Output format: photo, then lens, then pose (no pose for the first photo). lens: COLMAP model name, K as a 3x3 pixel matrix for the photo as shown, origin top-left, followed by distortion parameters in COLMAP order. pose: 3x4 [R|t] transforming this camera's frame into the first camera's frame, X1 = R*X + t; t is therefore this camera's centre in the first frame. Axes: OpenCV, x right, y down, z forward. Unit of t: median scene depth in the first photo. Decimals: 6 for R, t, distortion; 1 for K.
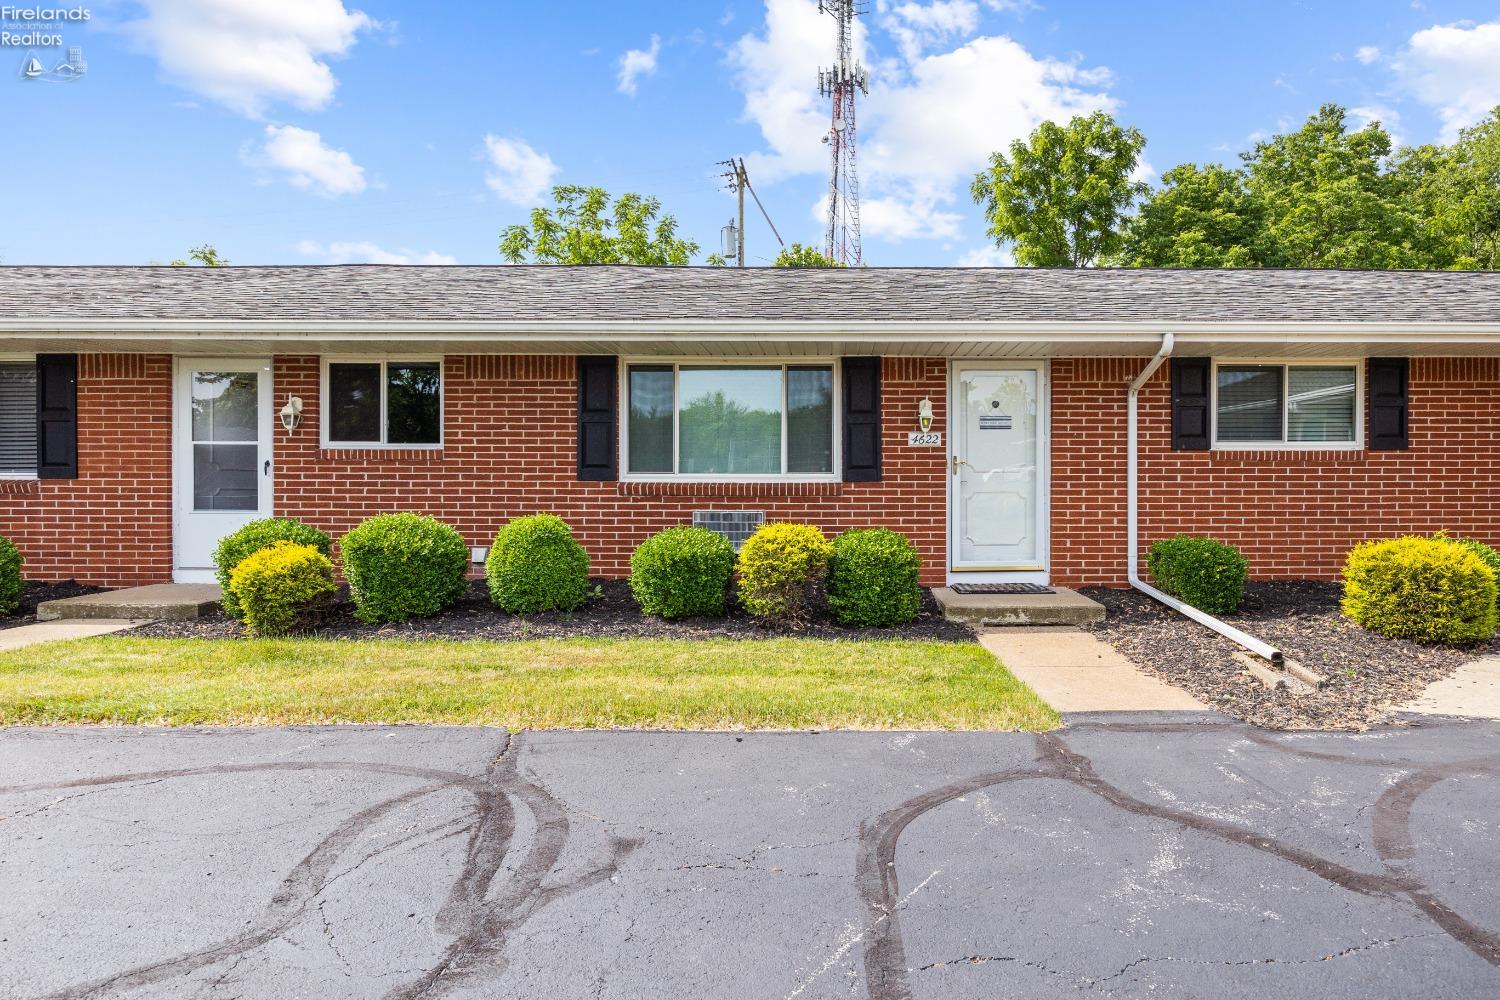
lens RADIAL K [[955.9, 0, 750.0], [0, 955.9, 500.0], [0, 0, 1]] dist [-0.007046, 0.002689]
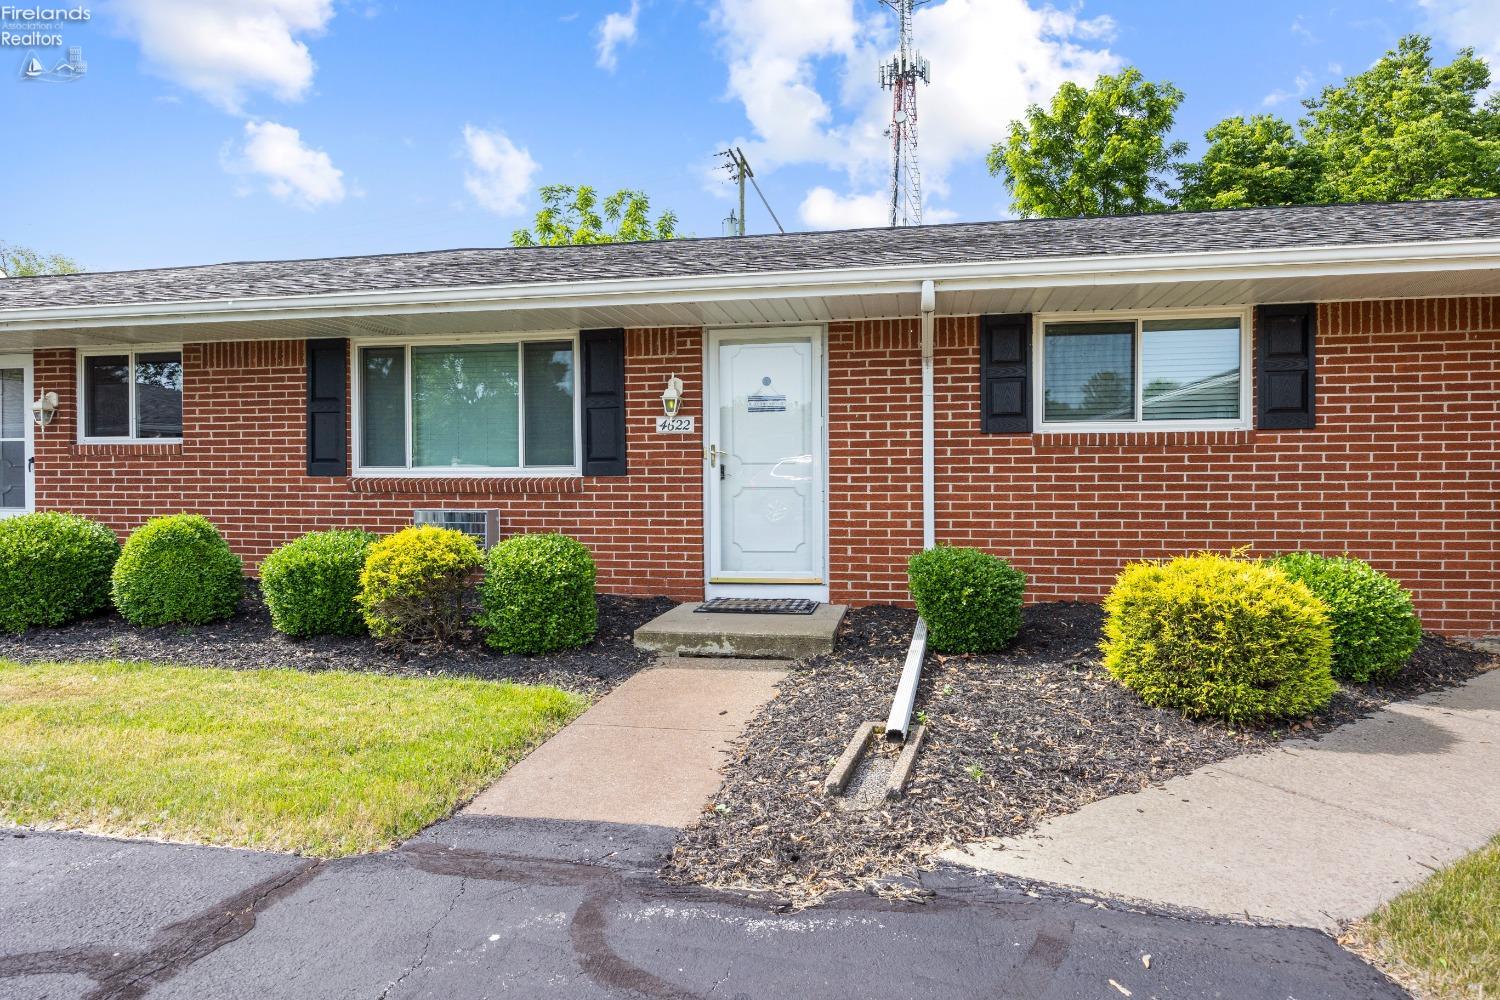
lens RADIAL K [[915.3, 0, 642.0], [0, 915.3, 490.1], [0, 0, 1]] dist [-0.001632, -0.005414]
pose [[0.980804, -0.001494, -0.194992, 0.307934], [0.001047, 0.999997, -0.002399, -0.004487], [0.194995, 0.002149, 0.980802, 0.204547]]
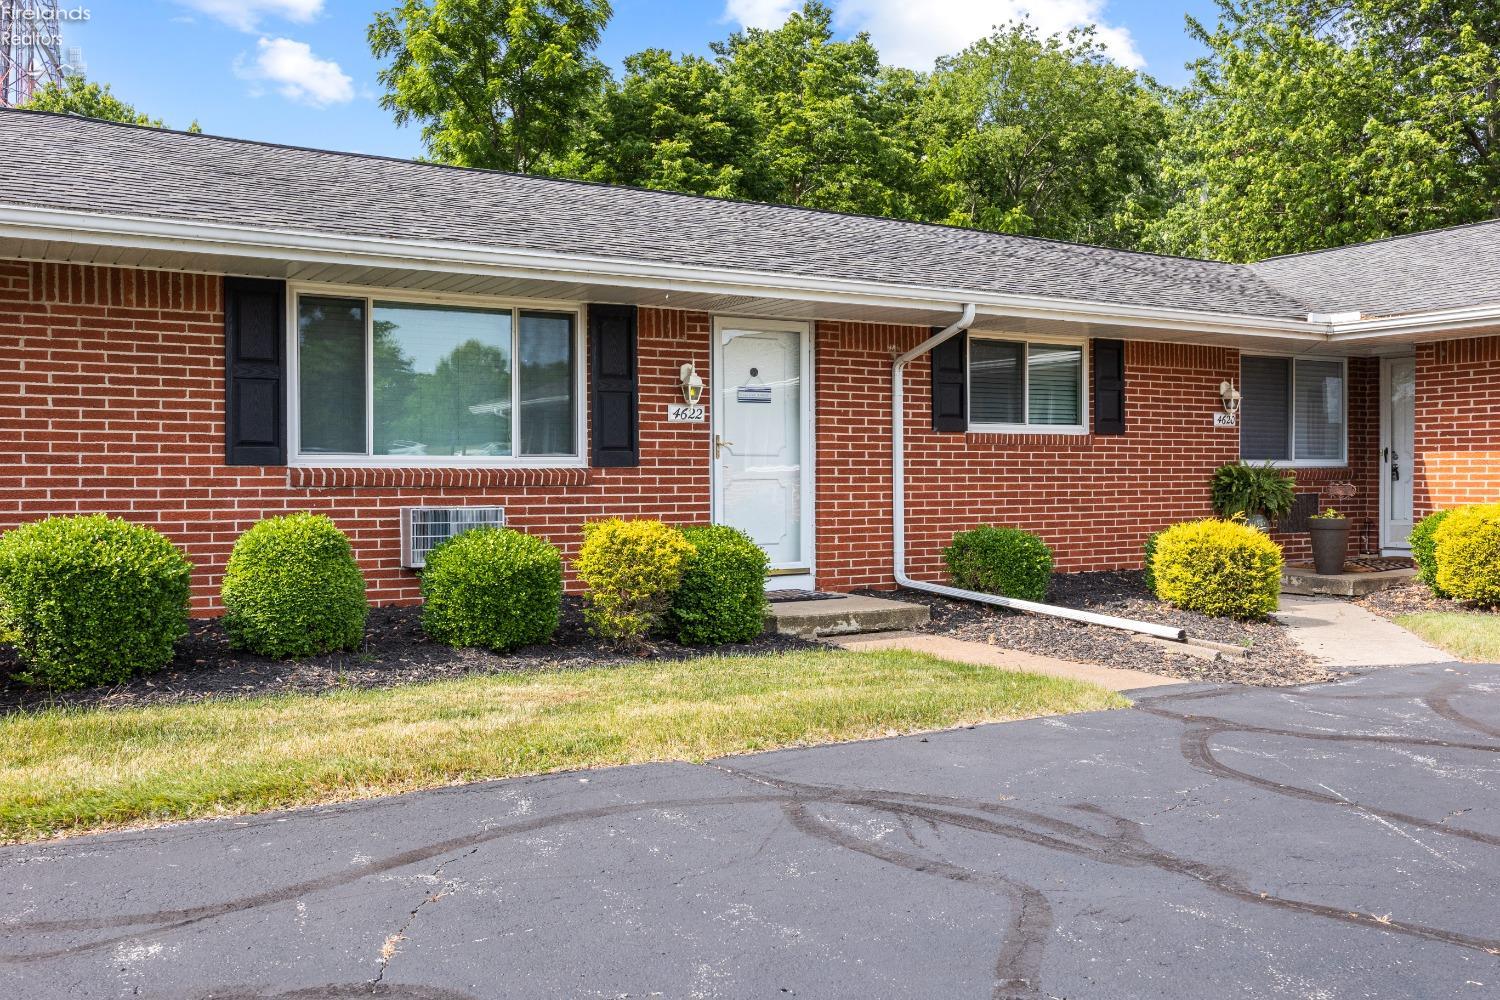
lens RADIAL K [[1468.5, 0, 750.0], [0, 1468.5, 500.0], [0, 0, 1]] dist [-0.009192, 0.011687]
pose [[0.839355, -0.011233, 0.543467, -0.432951], [0.010266, 0.999936, 0.004813, 0.002903], [-0.543486, 0.001539, 0.839417, -0.052254]]
